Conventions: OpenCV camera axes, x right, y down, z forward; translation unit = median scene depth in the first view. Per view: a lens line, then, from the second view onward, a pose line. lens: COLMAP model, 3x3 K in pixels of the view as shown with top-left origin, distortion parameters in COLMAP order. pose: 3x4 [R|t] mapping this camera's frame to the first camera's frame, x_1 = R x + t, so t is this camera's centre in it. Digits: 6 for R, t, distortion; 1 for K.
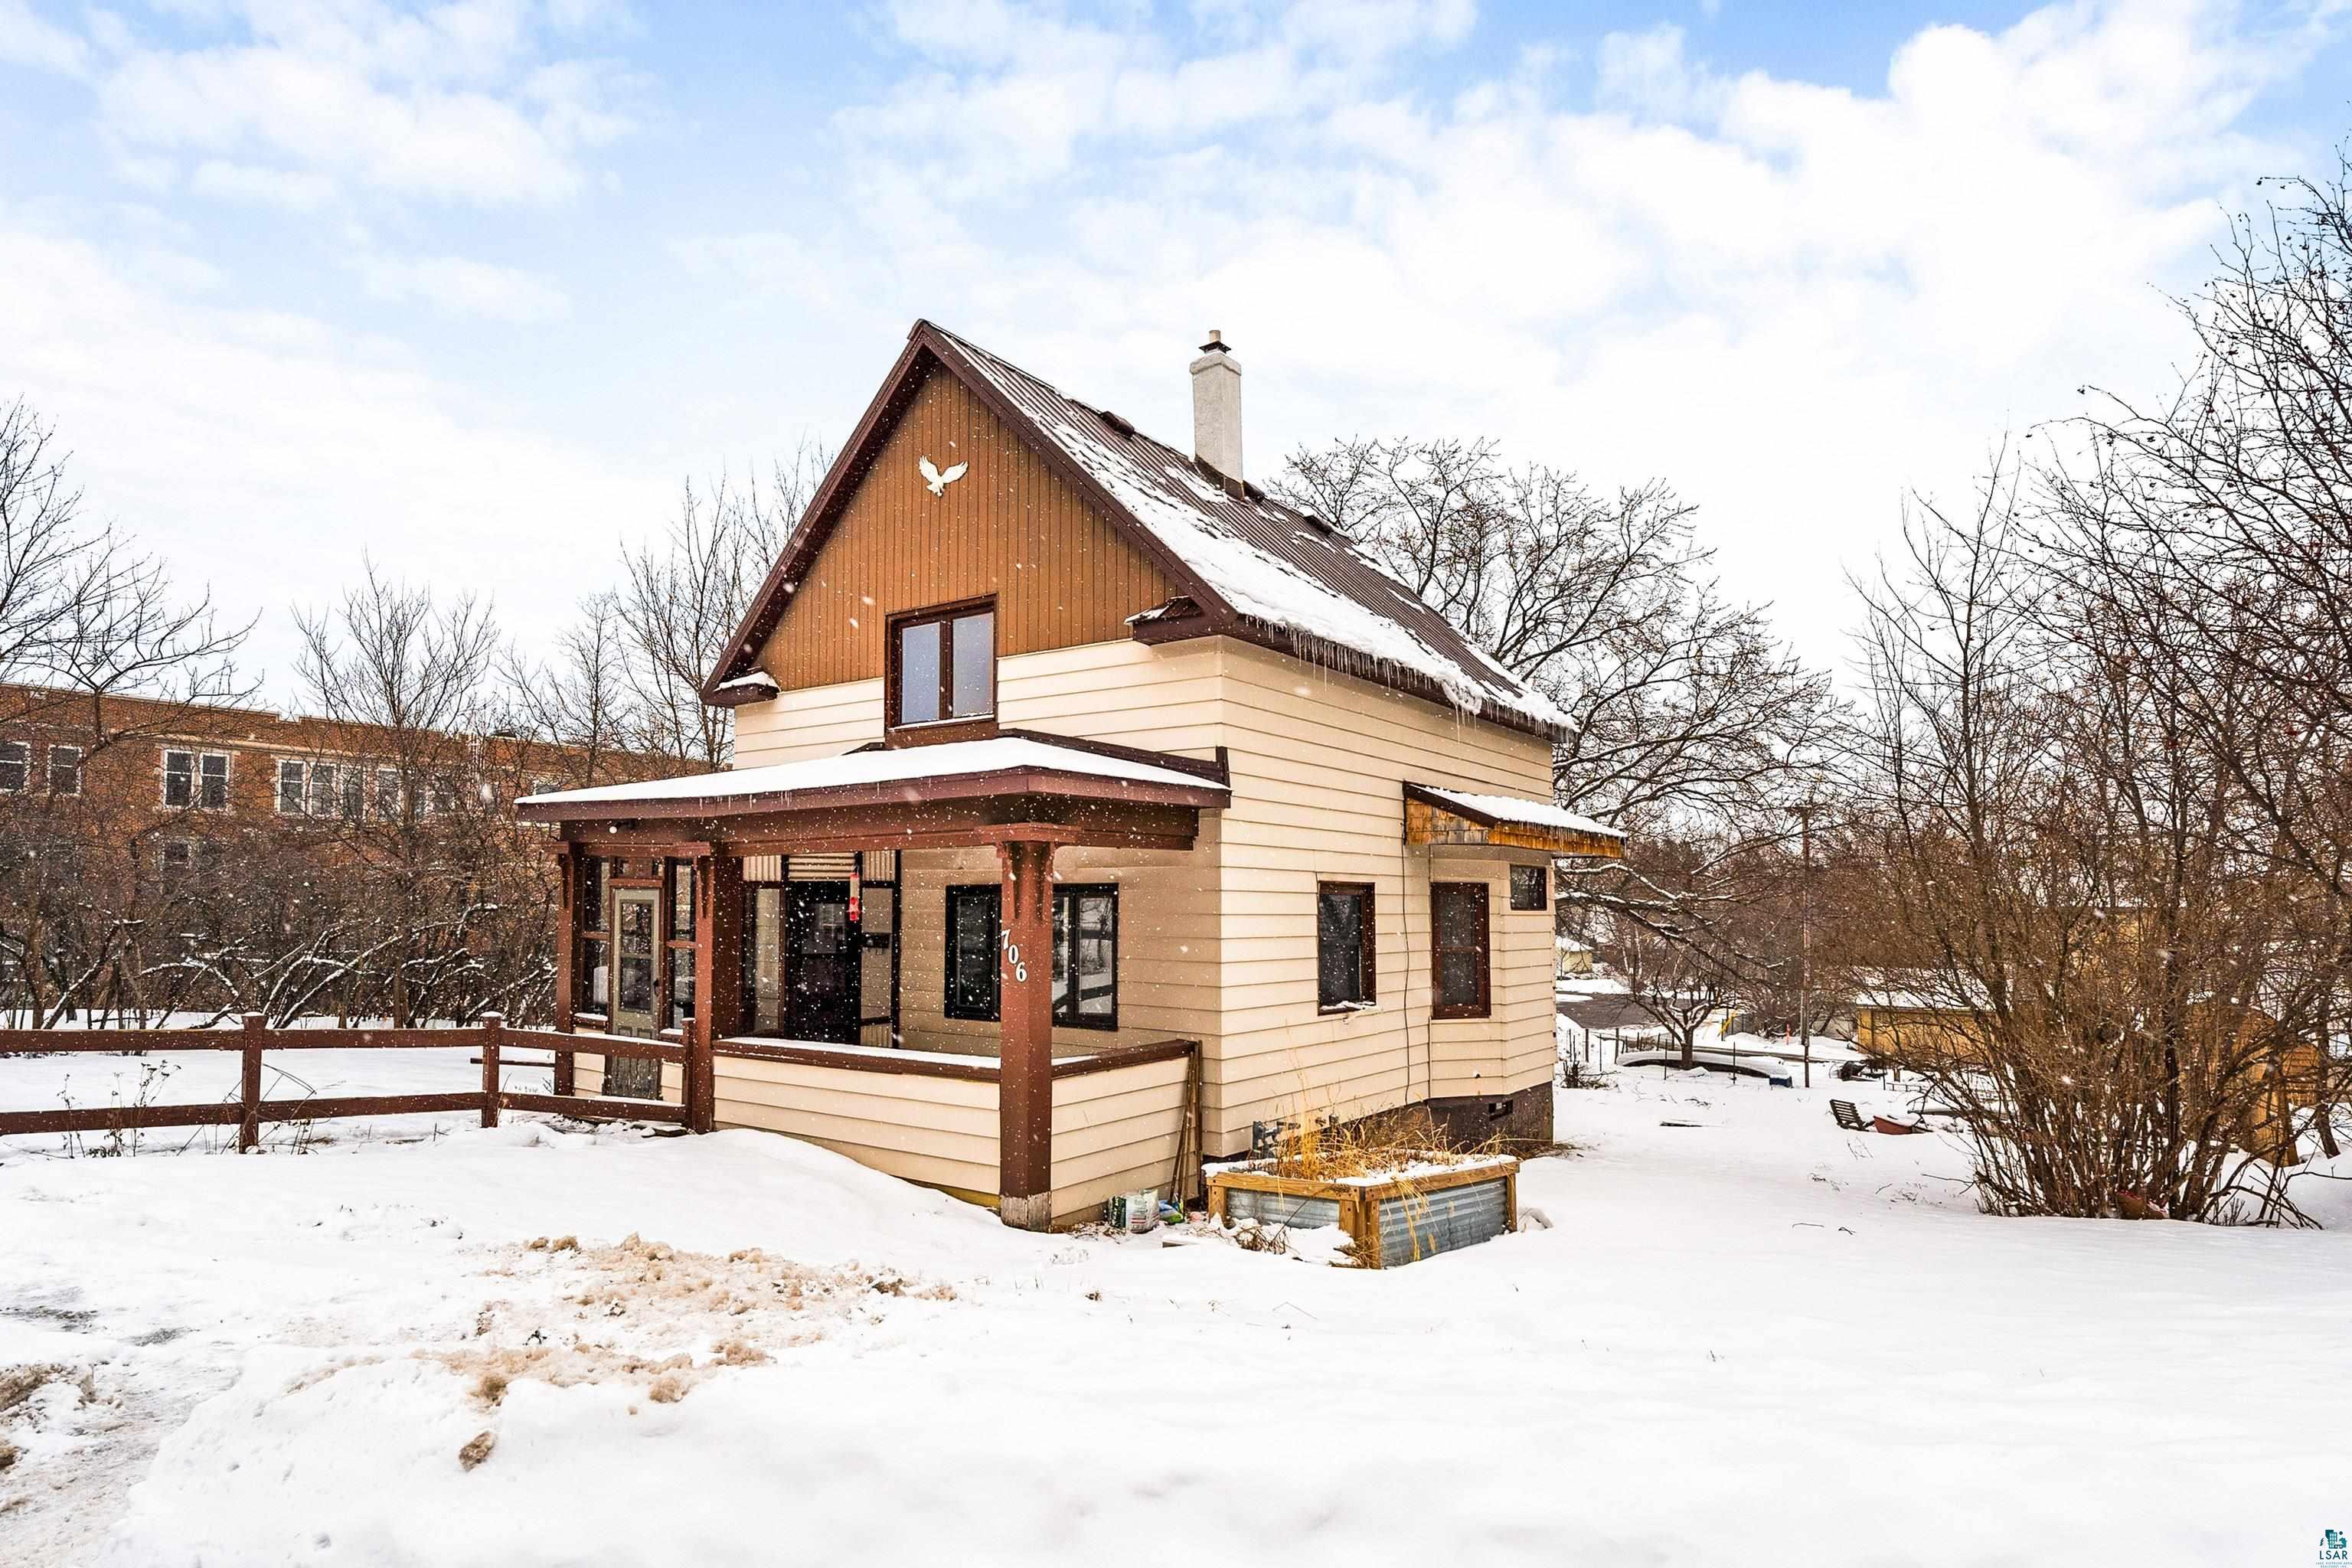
lens RADIAL K [[1083.1, 0, 1180.8], [0, 1083.1, 790.1], [0, 0, 1]] dist [-0.011606, 0.003372]
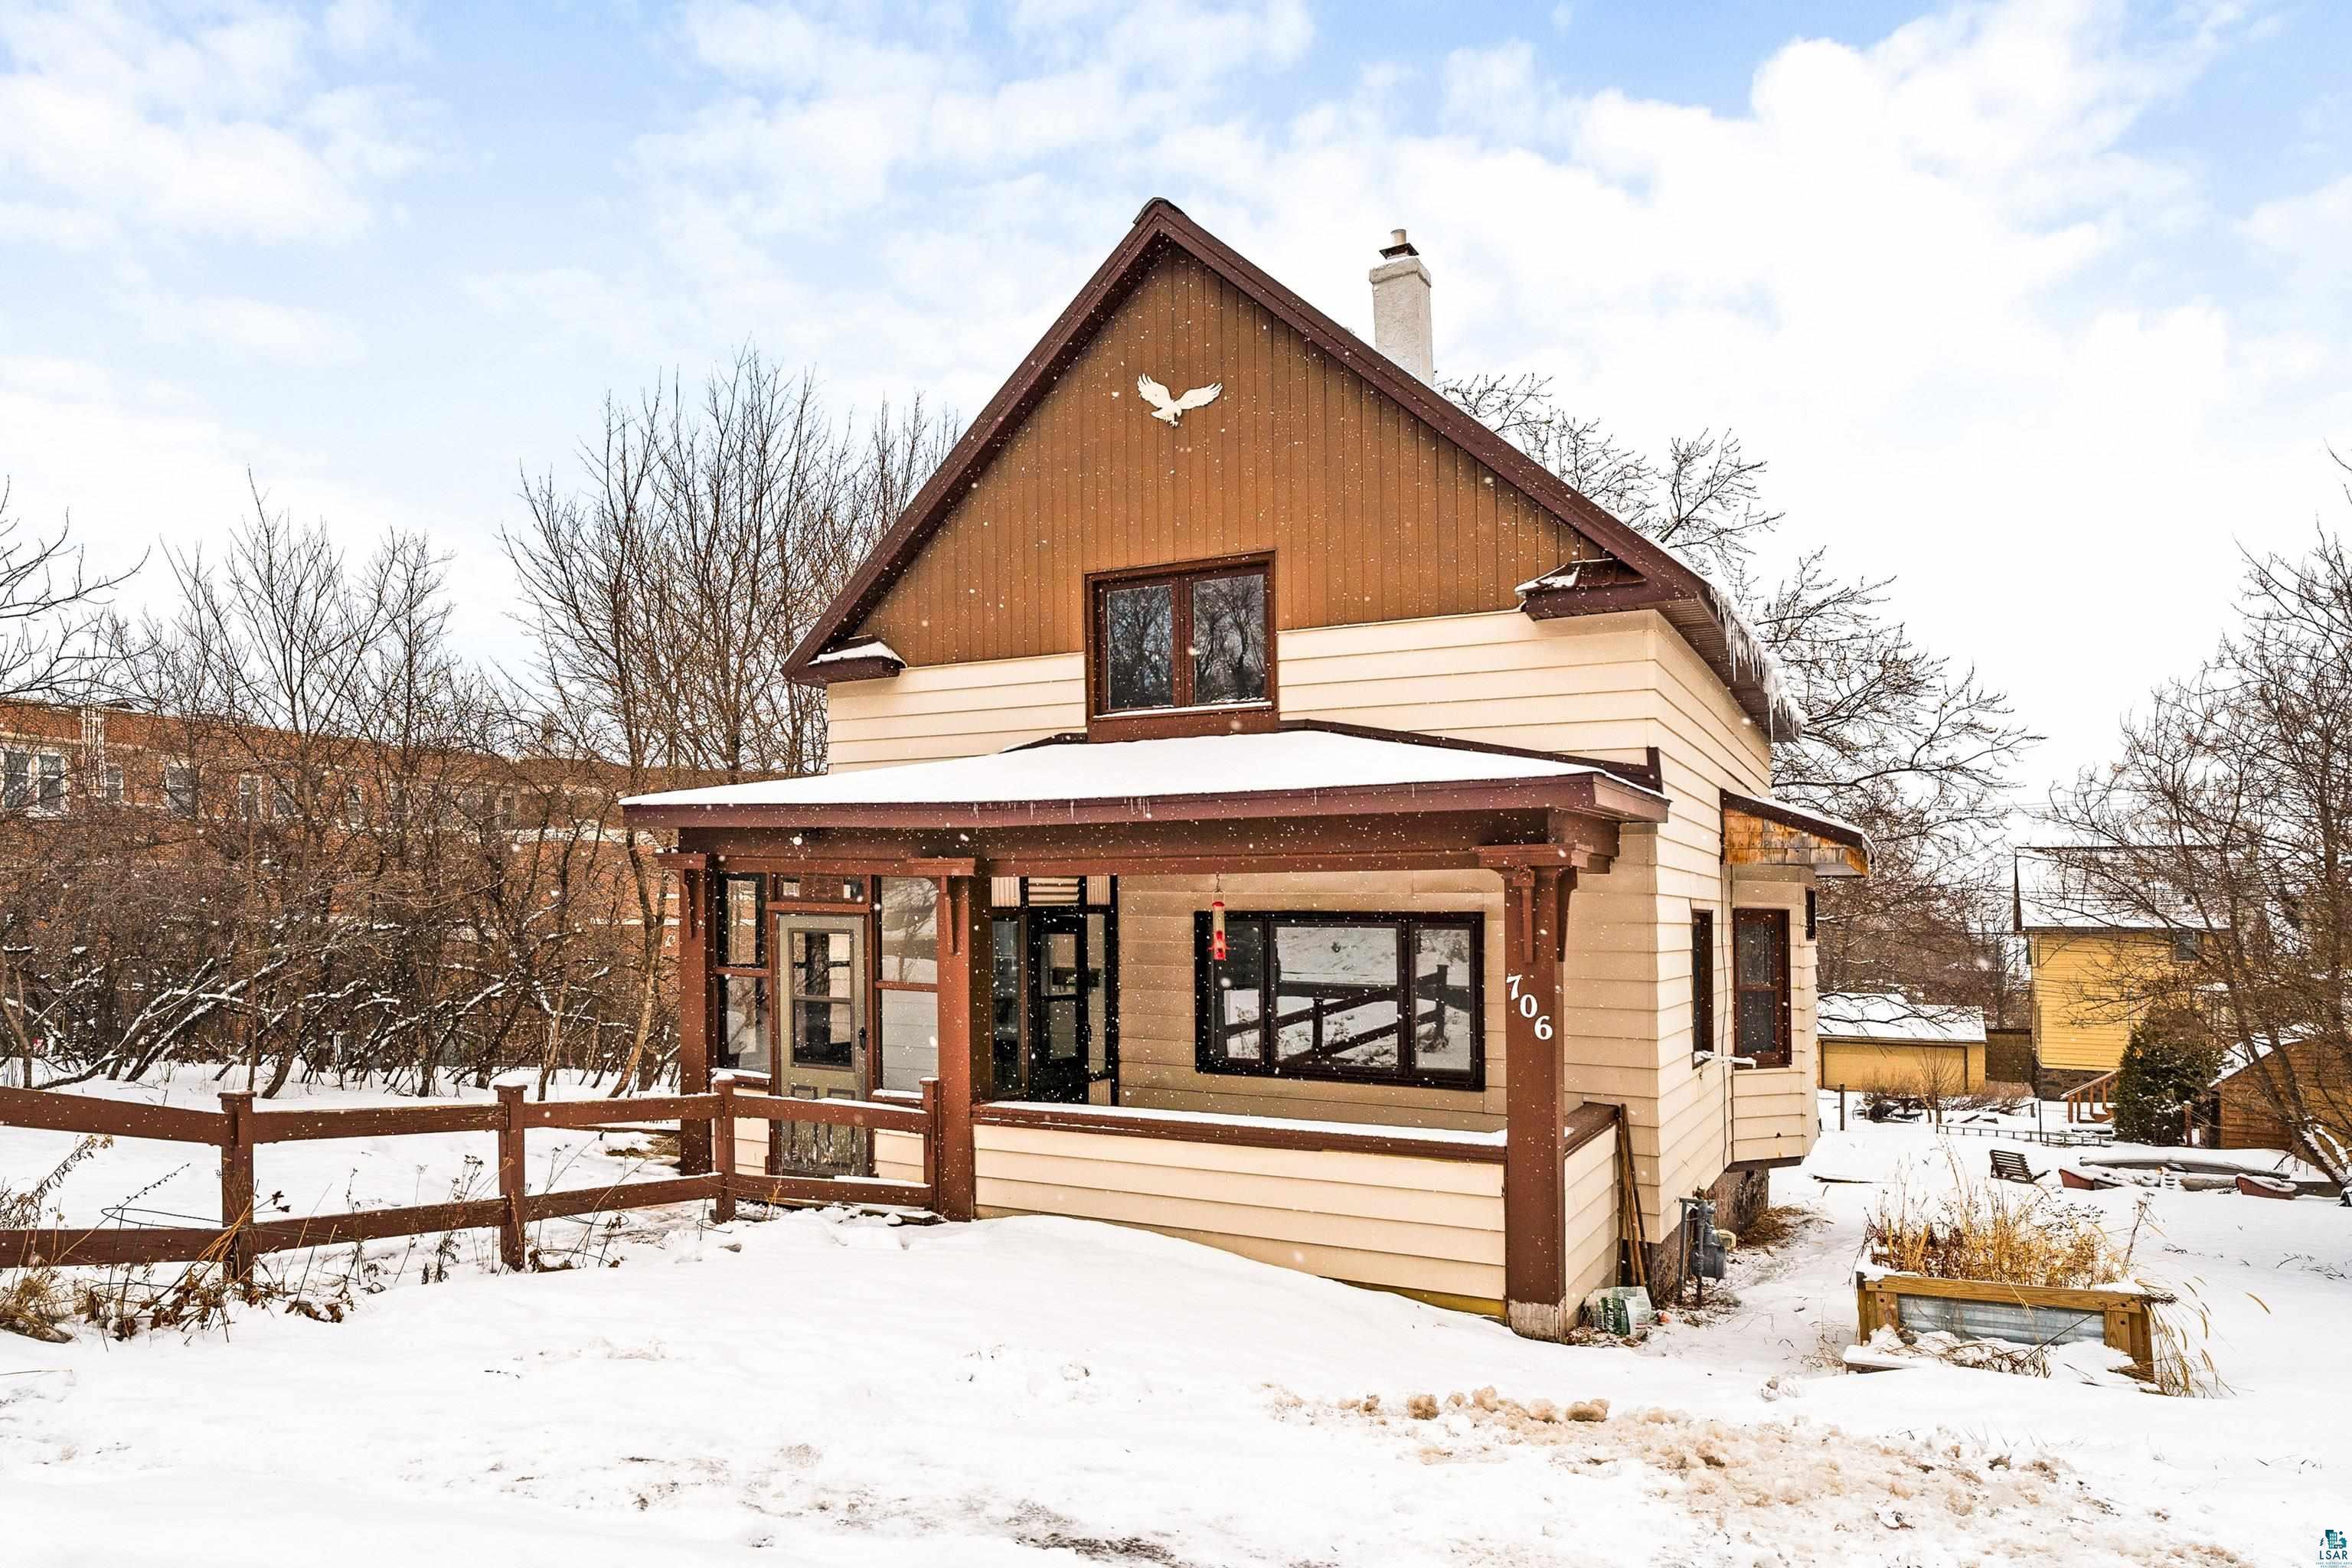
lens RADIAL K [[1273.4, 0, 1173.8], [0, 1273.4, 848.2], [0, 0, 1]] dist [-0.006694, 0.000731]
pose [[0.997879, 0.006901, 0.064723, -0.299294], [-0.010013, 0.998803, 0.047878, -0.005059], [-0.064315, -0.048424, 0.996754, 0.049667]]
